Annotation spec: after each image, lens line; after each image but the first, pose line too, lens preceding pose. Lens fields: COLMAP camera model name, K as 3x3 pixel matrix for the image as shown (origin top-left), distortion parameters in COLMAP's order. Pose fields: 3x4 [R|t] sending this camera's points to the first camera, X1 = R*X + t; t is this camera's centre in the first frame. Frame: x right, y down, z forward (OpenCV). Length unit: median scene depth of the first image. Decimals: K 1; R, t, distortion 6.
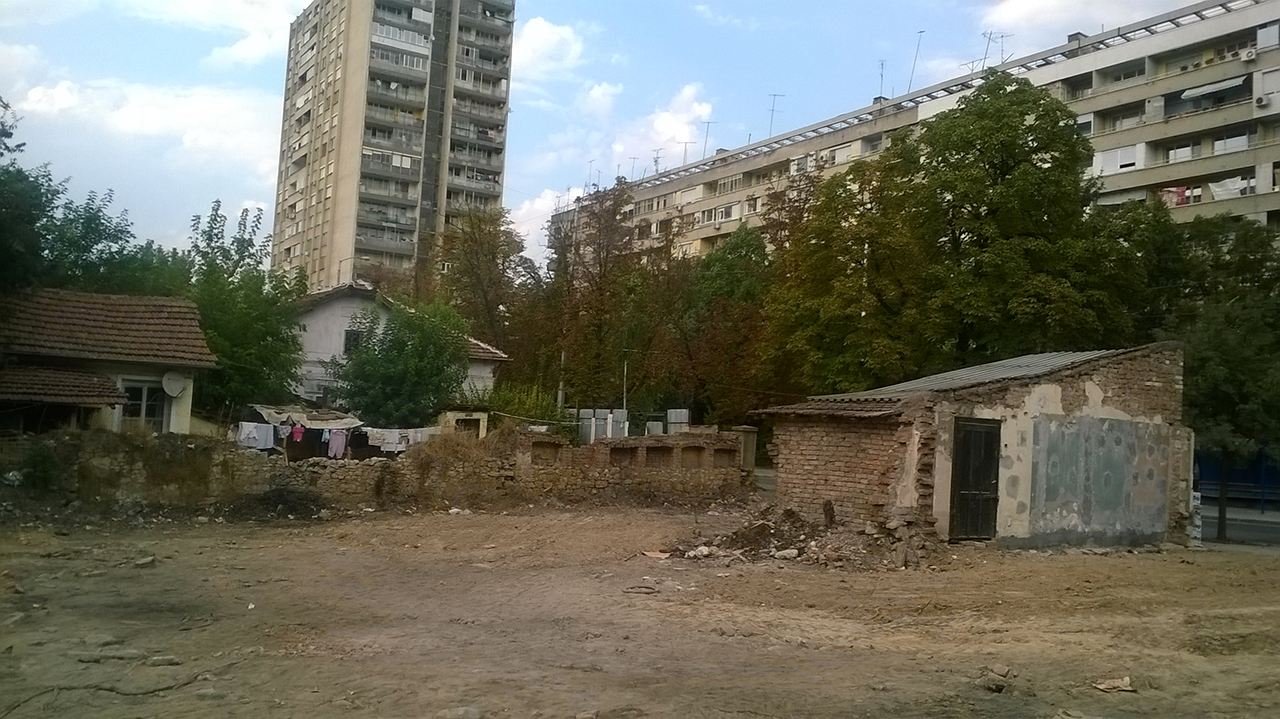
lens RADIAL K [[1057.4, 0, 640.0], [0, 1057.4, 359.5], [0, 0, 1]] dist [-0.006113, -0.023448]
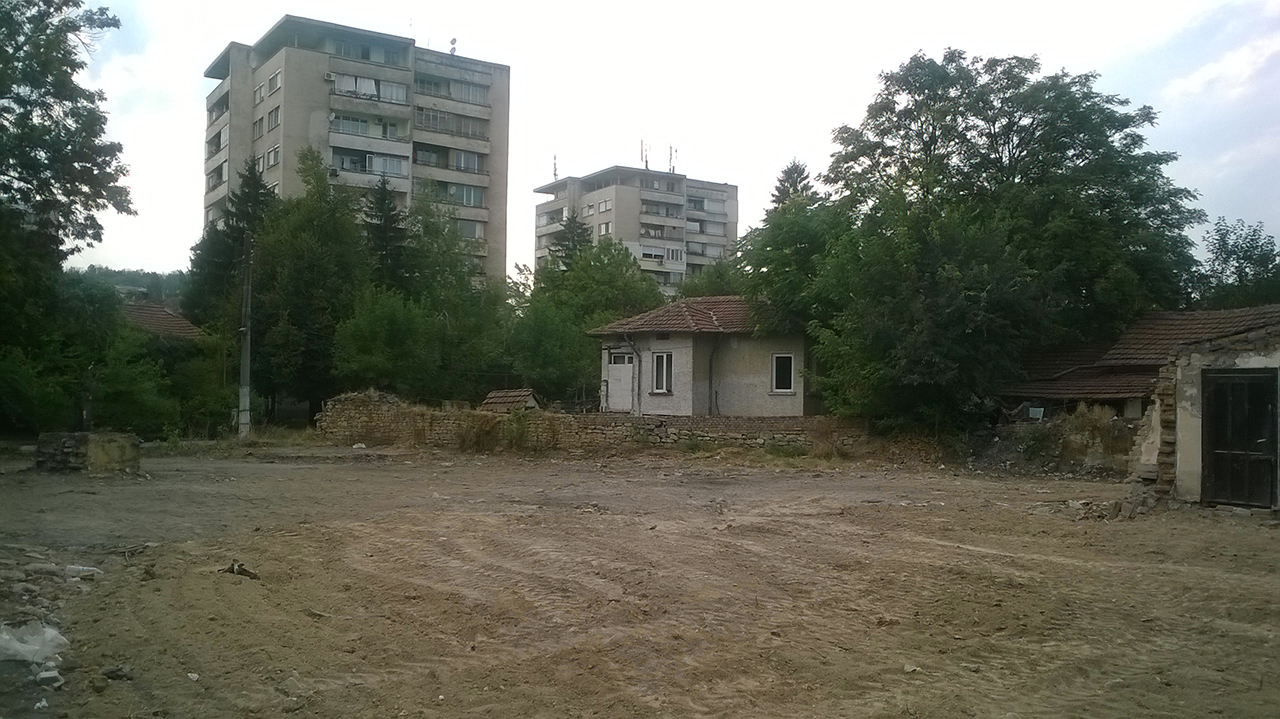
lens RADIAL K [[1053.8, 0, 692.0], [0, 1053.8, 371.6], [0, 0, 1]] dist [0.007673, -0.039871]
pose [[0.056699, -0.069905, -0.995941, 0.742502], [0.066284, 0.995608, -0.066108, 0.054402], [0.996189, -0.062267, 0.061084, 0.310932]]
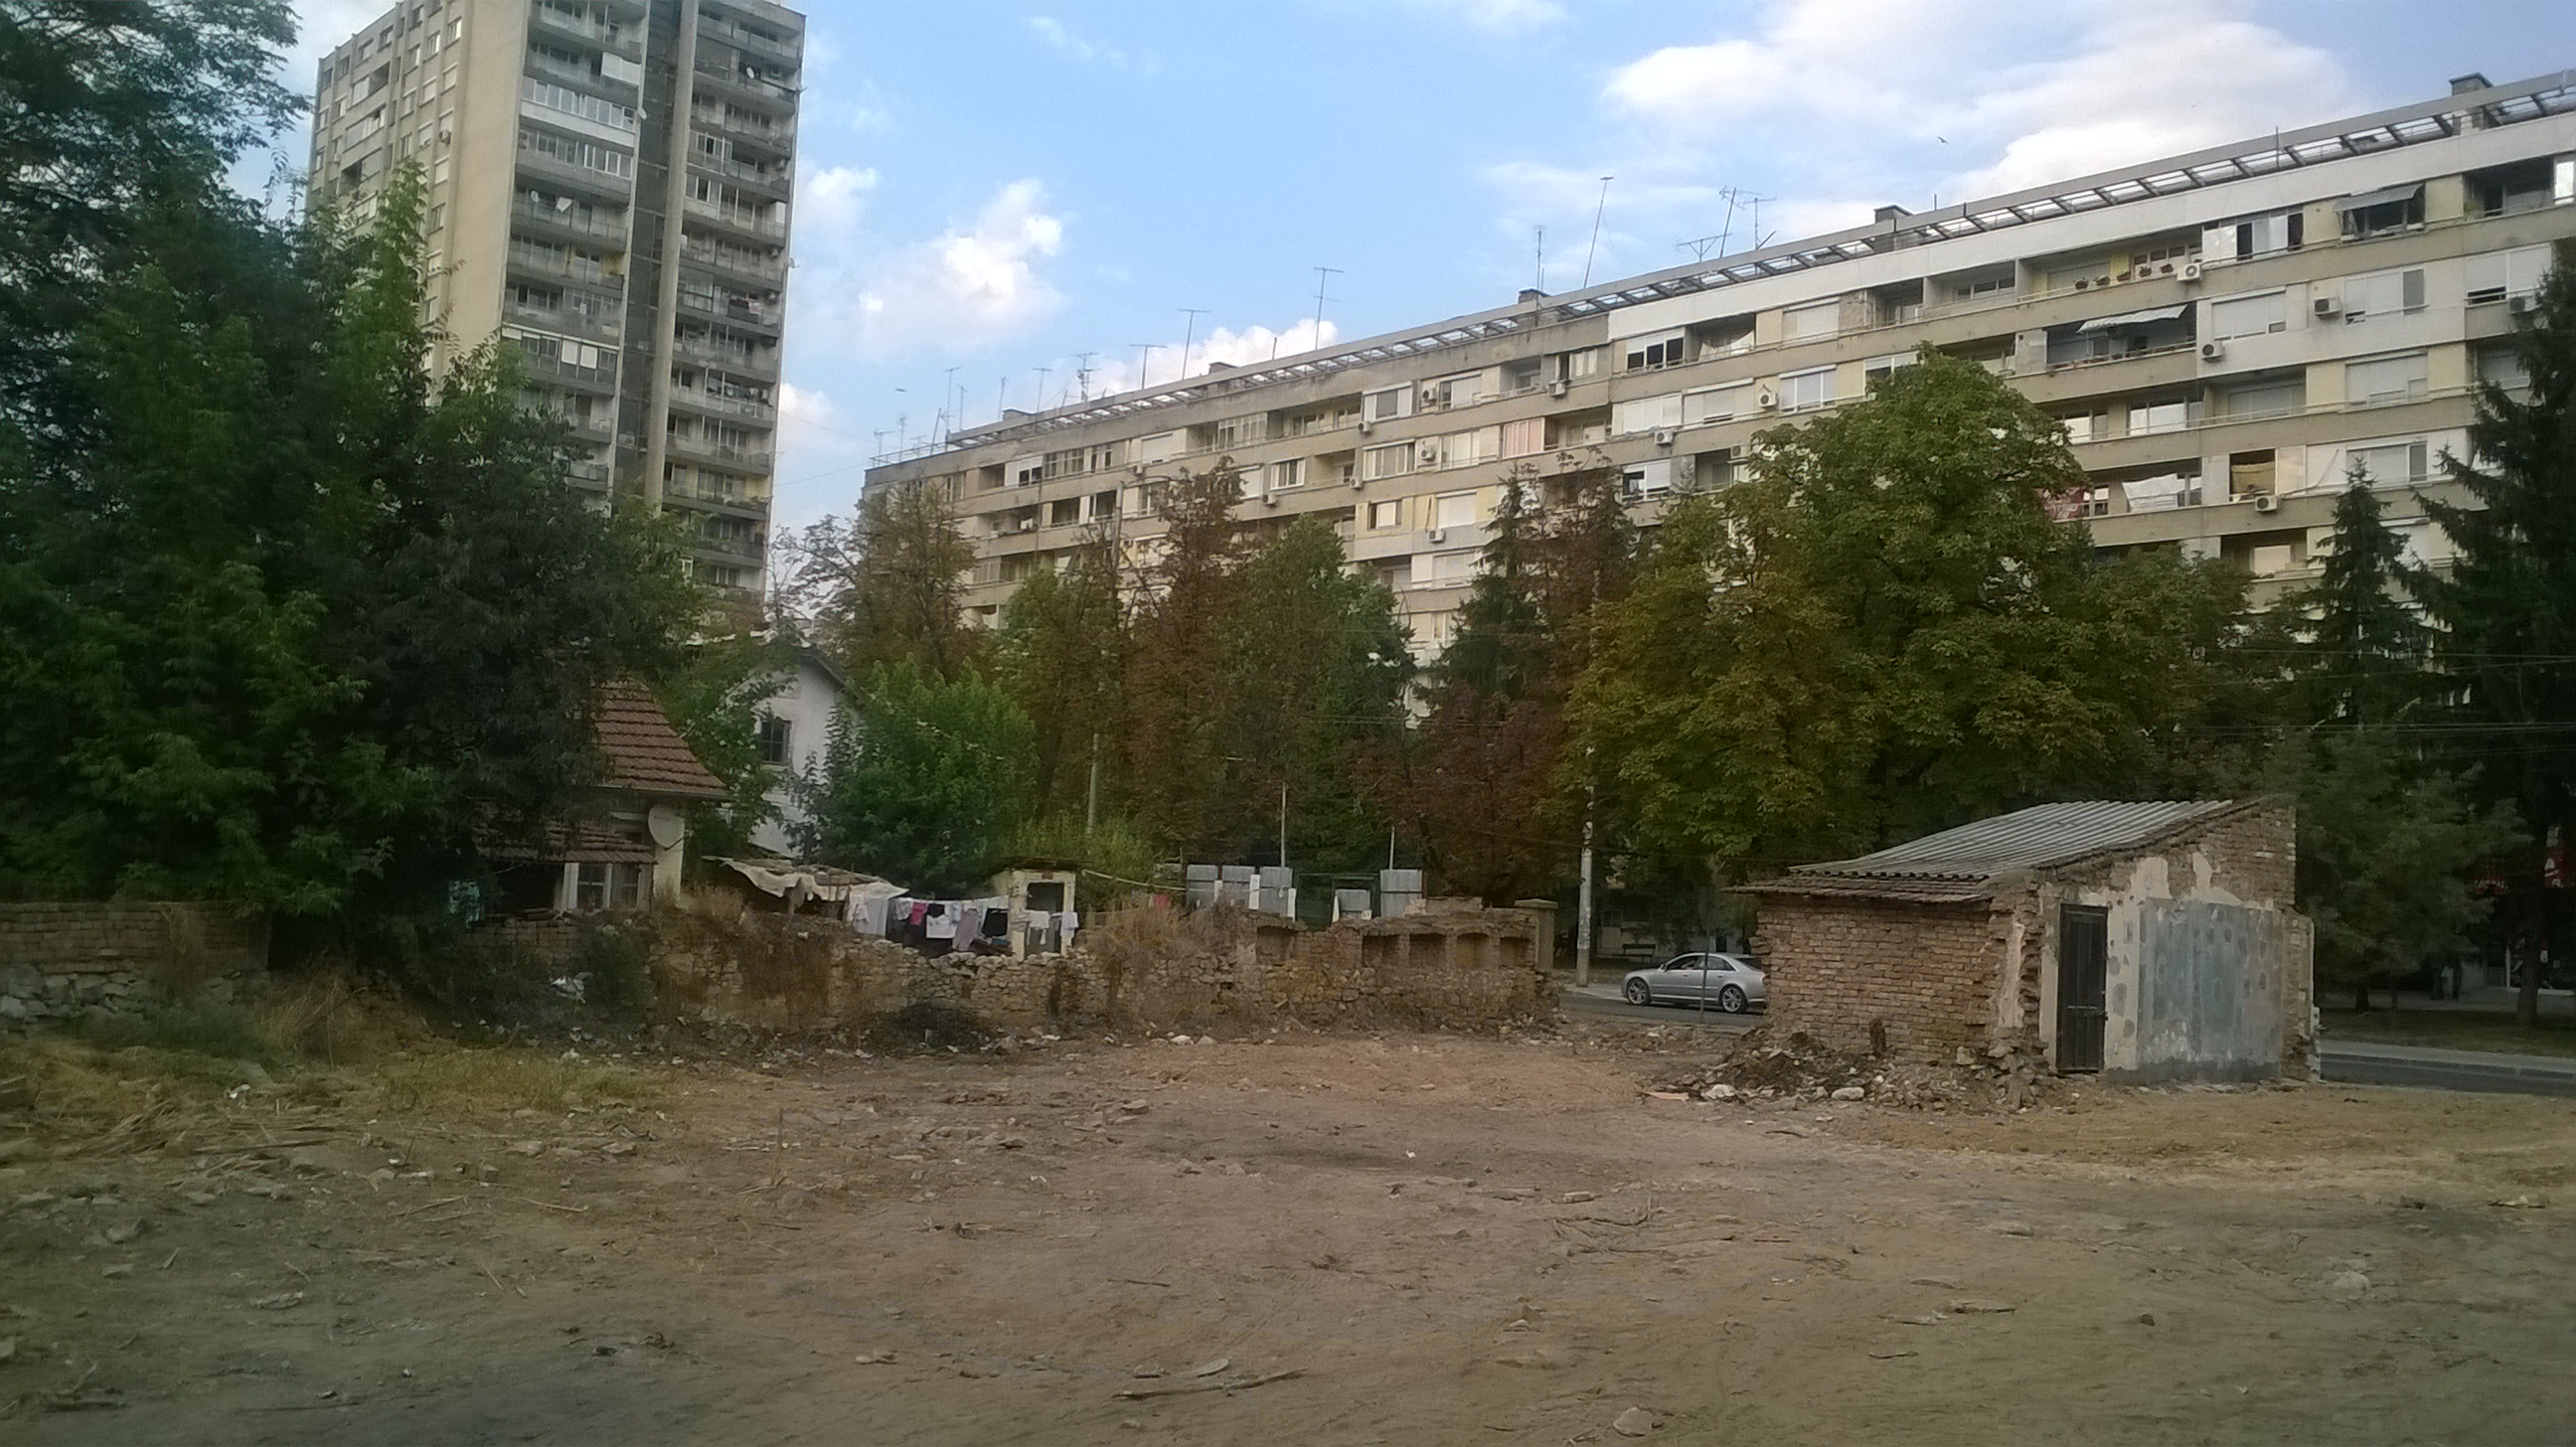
lens RADIAL K [[2104.5, 0, 1252.3], [0, 2104.5, 669.9], [0, 0, 1]] dist [0.009262, -0.052919]
pose [[0.988259, 0.022829, 0.151076, -0.299028], [-0.017534, 0.999188, -0.036285, -0.027906], [-0.151781, 0.033210, 0.987856, -0.224916]]
